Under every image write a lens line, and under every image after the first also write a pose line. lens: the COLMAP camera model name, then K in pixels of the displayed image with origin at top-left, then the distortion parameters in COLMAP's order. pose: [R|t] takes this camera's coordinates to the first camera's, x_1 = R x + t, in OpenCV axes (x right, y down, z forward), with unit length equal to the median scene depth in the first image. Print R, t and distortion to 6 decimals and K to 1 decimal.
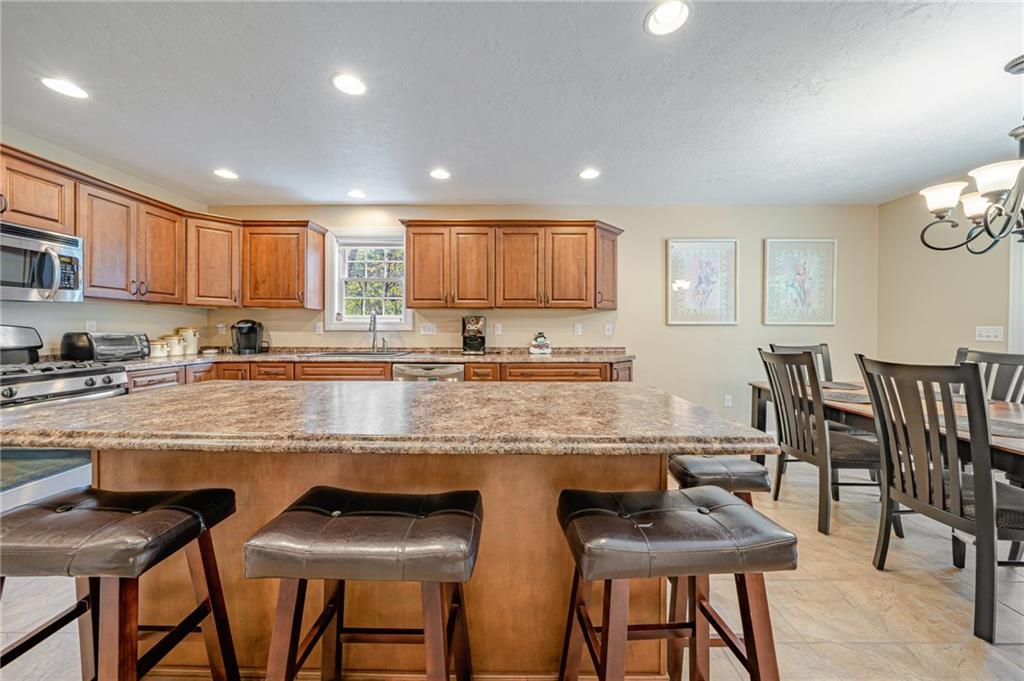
lens RADIAL K [[361.5, 0, 512.7], [0, 361.5, 333.7], [0, 0, 1]] dist [-0.001179, -0.000090]
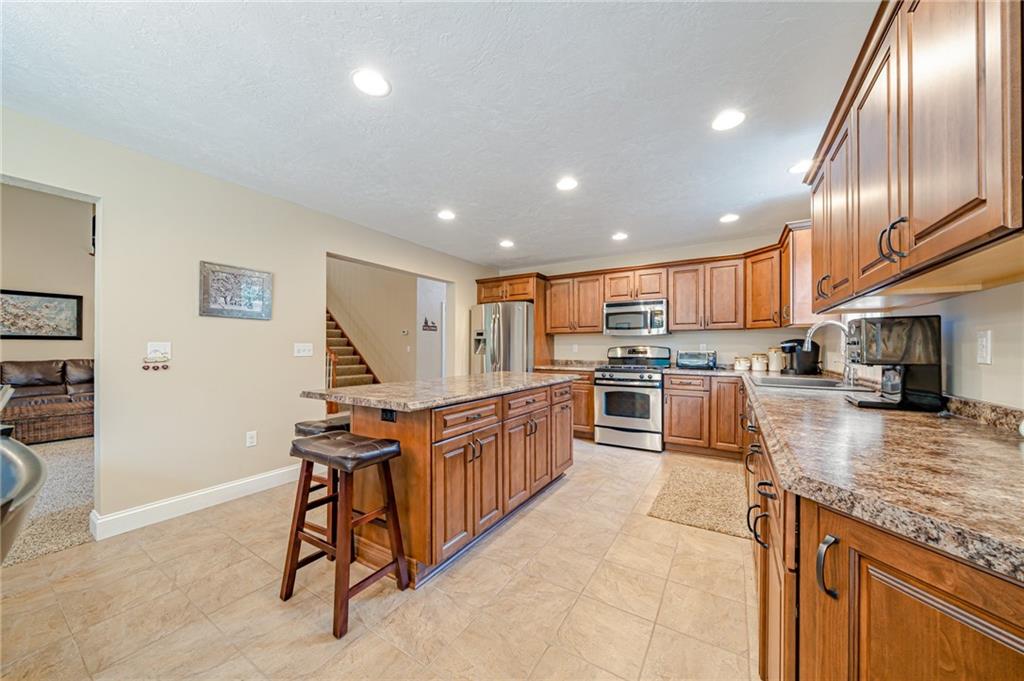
lens RADIAL K [[353.5, 0, 515.5], [0, 353.5, 342.2], [0, 0, 1]] dist [-0.000069, 0.000048]
pose [[-0.517118, -0.020524, -0.855668, 0.482428], [-0.013582, 0.999783, -0.015773, -0.005083], [0.855806, 0.003466, -0.517285, 0.856312]]
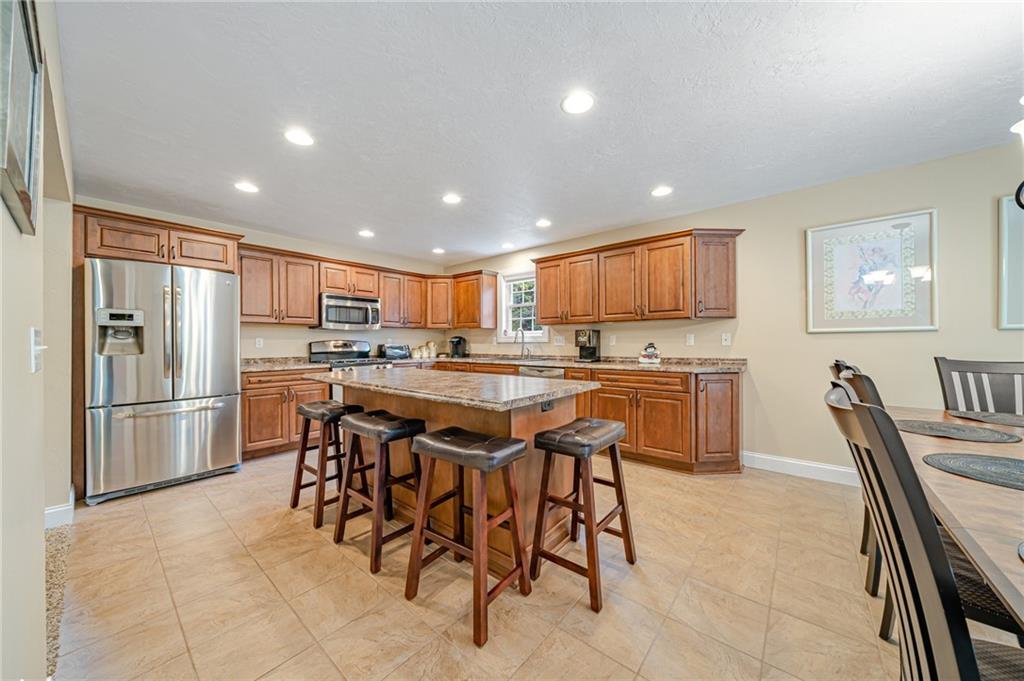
lens RADIAL K [[353.5, 0, 515.5], [0, 353.5, 342.2], [0, 0, 1]] dist [-0.000069, 0.000048]
pose [[0.774847, -0.007947, -0.632098, 0.461132], [0.001872, 0.999945, -0.010278, 0.004446], [0.632146, 0.006781, 0.774820, -0.049644]]
